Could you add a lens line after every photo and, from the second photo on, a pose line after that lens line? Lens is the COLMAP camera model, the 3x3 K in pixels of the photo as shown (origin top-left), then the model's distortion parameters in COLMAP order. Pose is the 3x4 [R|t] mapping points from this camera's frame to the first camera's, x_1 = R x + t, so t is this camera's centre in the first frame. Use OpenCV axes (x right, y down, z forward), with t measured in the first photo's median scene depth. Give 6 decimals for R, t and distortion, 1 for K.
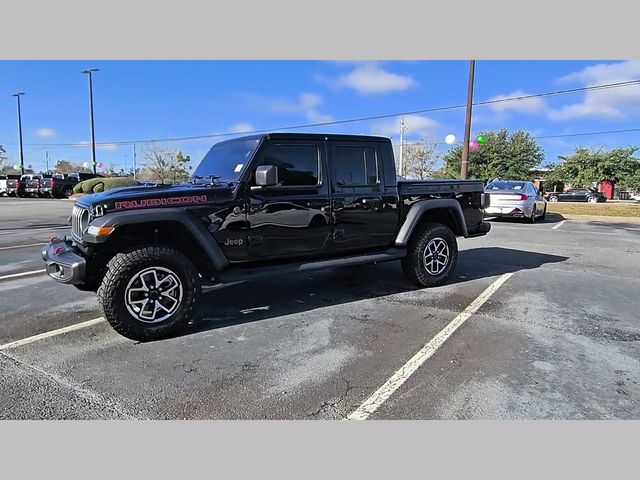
lens RADIAL K [[439.6, 0, 316.4], [0, 439.6, 239.5], [0, 0, 1]] dist [0.005452, -0.004977]
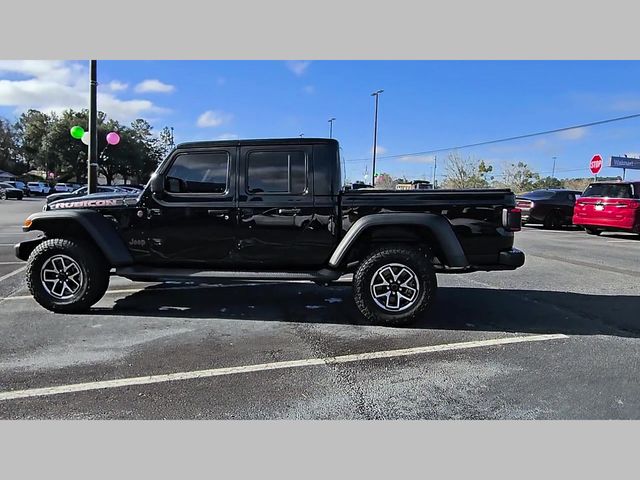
lens RADIAL K [[440.8, 0, 311.9], [0, 440.8, 239.4], [0, 0, 1]] dist [0.012367, -0.006976]
pose [[0.768715, 0.076653, -0.634981, 0.695990], [-0.092378, 0.995689, 0.008363, -0.041742], [0.632885, 0.052229, 0.772482, 0.331213]]
